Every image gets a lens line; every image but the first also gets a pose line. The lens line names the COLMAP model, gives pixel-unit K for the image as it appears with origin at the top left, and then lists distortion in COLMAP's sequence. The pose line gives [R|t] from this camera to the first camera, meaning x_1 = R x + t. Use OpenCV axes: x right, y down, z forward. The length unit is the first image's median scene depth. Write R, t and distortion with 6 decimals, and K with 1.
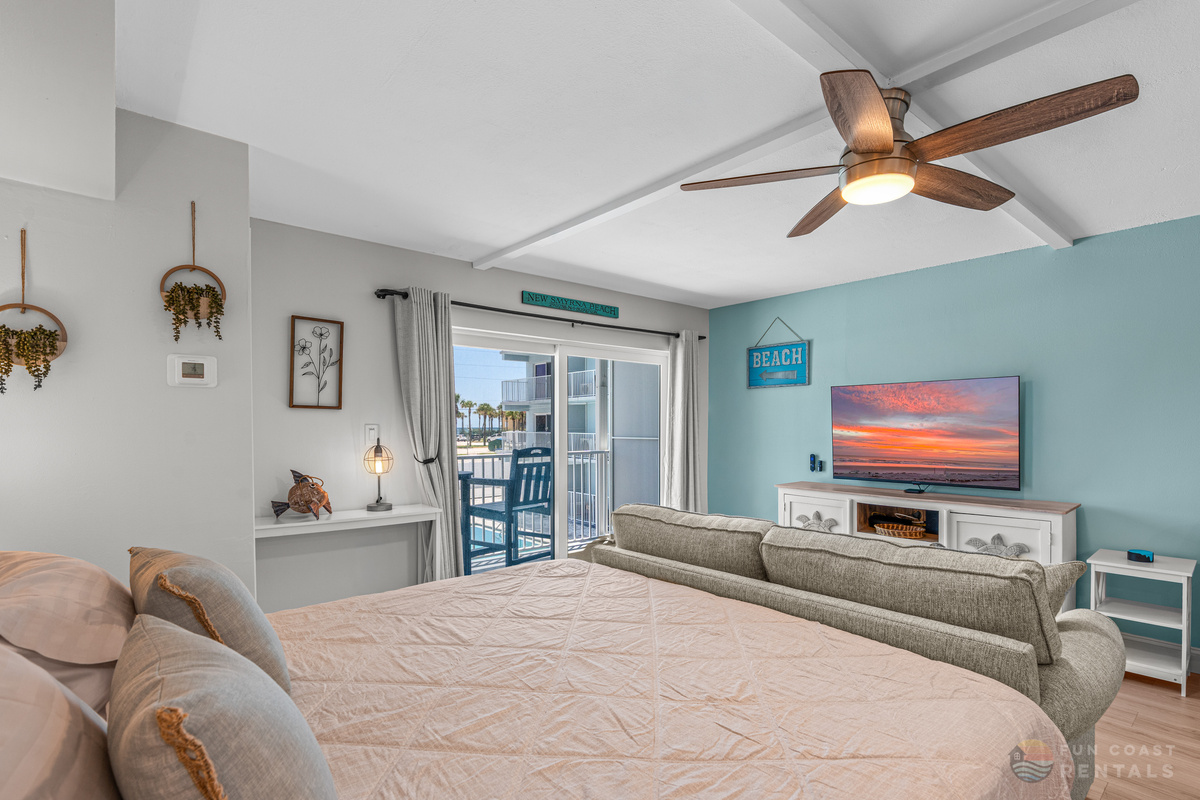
lens RADIAL K [[560.6, 0, 646.5], [0, 560.6, 448.6], [0, 0, 1]] dist [0.000555, -0.000730]
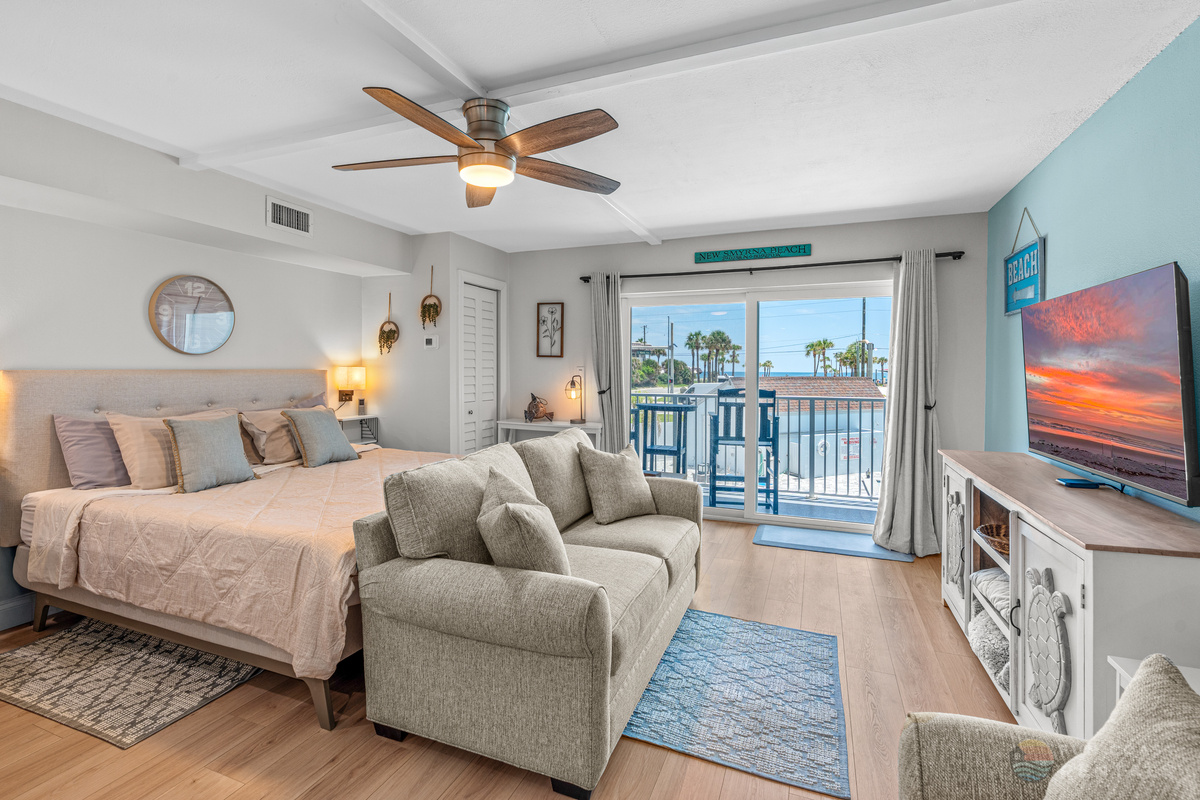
lens RADIAL K [[560.6, 0, 596.1], [0, 560.6, 370.0], [0, 0, 1]] dist [0.000555, -0.000730]
pose [[0.444935, 0.000541, -0.895563, 0.760302], [-0.041154, 0.998956, -0.019842, -0.005271], [0.894617, 0.045685, 0.444492, 0.313509]]
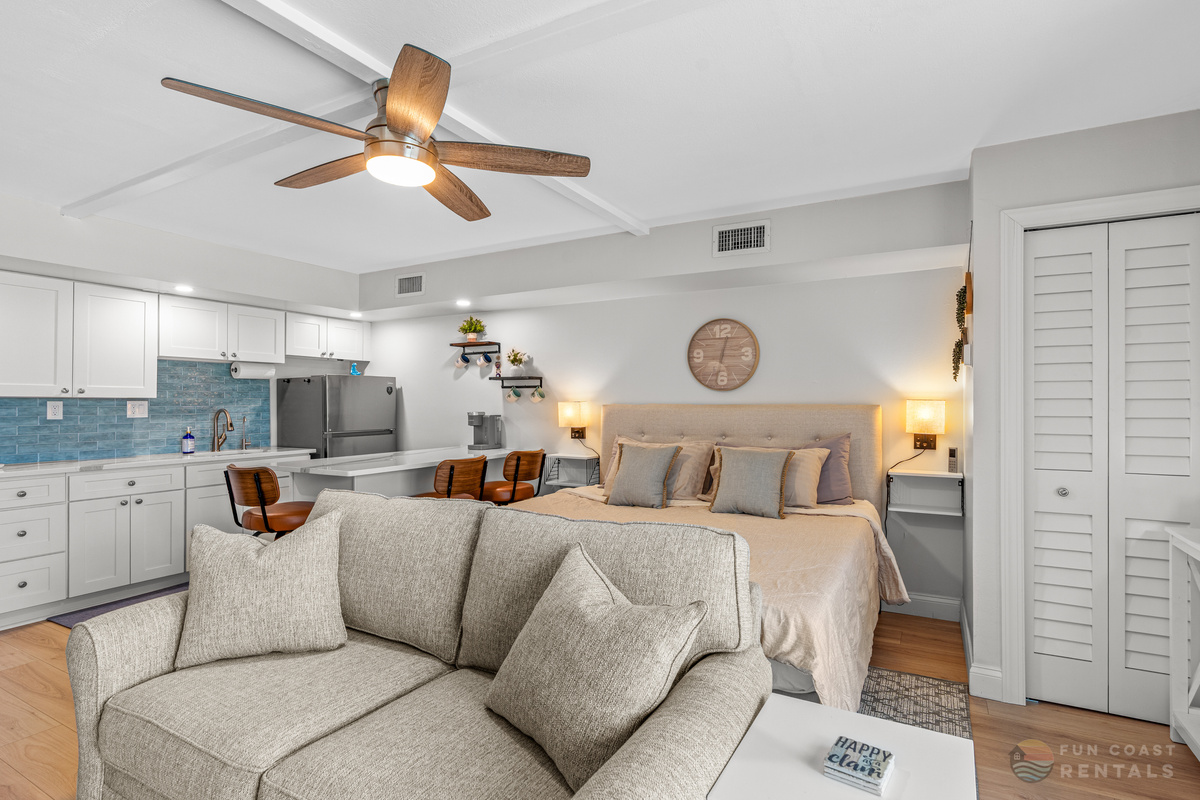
lens RADIAL K [[560.6, 0, 632.1], [0, 560.6, 402.0], [0, 0, 1]] dist [0.000555, -0.000730]
pose [[-0.934076, -0.003579, -0.357056, 0.170324], [-0.017947, 0.999157, 0.036934, -0.034949], [0.356623, 0.040907, -0.933352, 1.001239]]
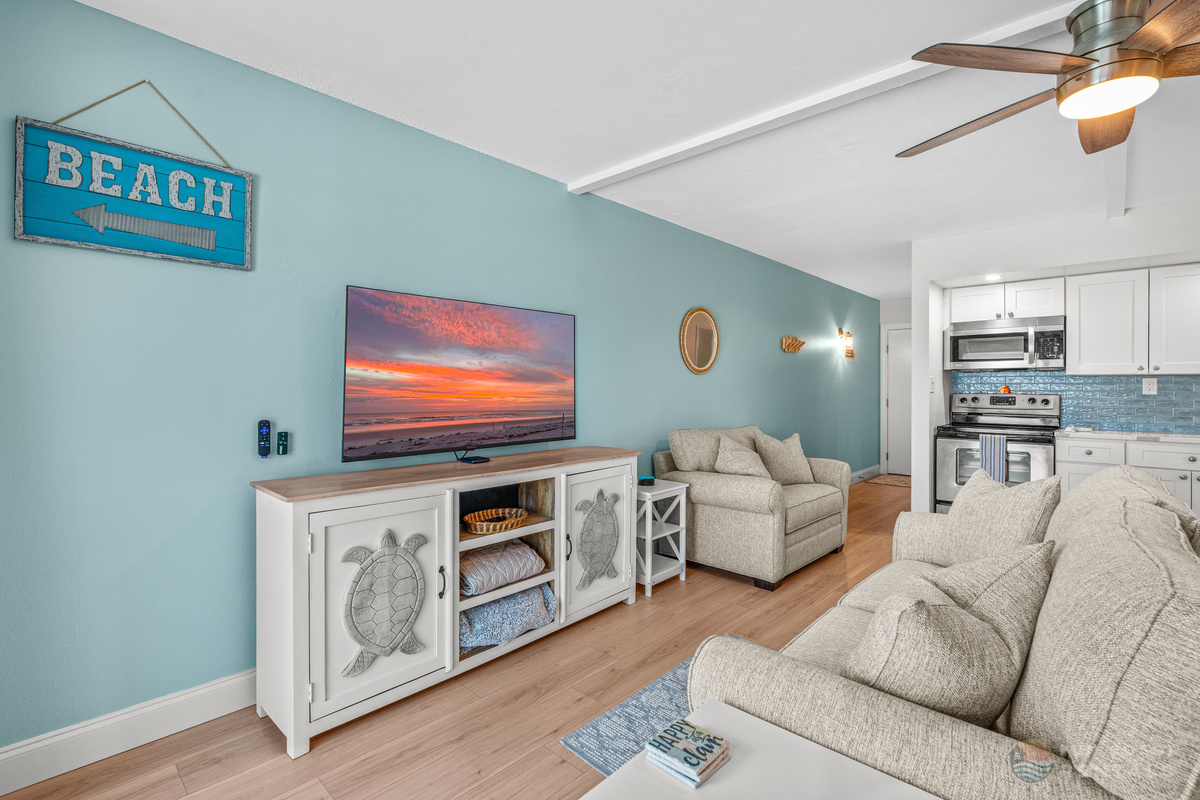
lens RADIAL K [[560.6, 0, 586.2], [0, 560.6, 379.8], [0, 0, 1]] dist [0.000555, -0.000730]
pose [[-0.068975, 0.012342, 0.997542, -0.228244], [0.036192, 0.999296, -0.009862, -0.009624], [-0.996962, 0.035423, -0.069373, 0.903797]]
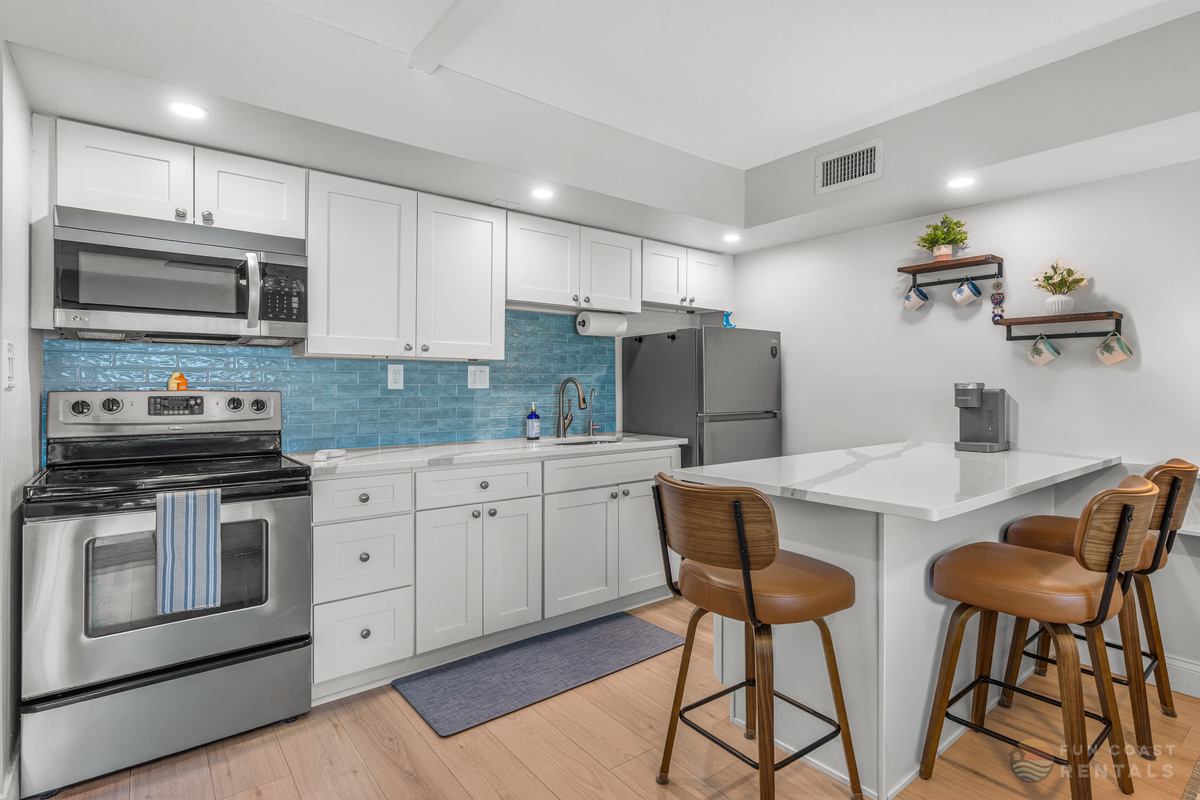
lens RADIAL K [[601.1, 0, 611.4], [0, 601.1, 384.9], [0, 0, 1]] dist [-0.006449, 0.004949]
pose [[-0.998052, -0.004939, 0.062193, 0.423107], [-0.002226, 0.999046, 0.043609, 0.007581], [-0.062349, 0.043385, -0.997111, 0.509822]]
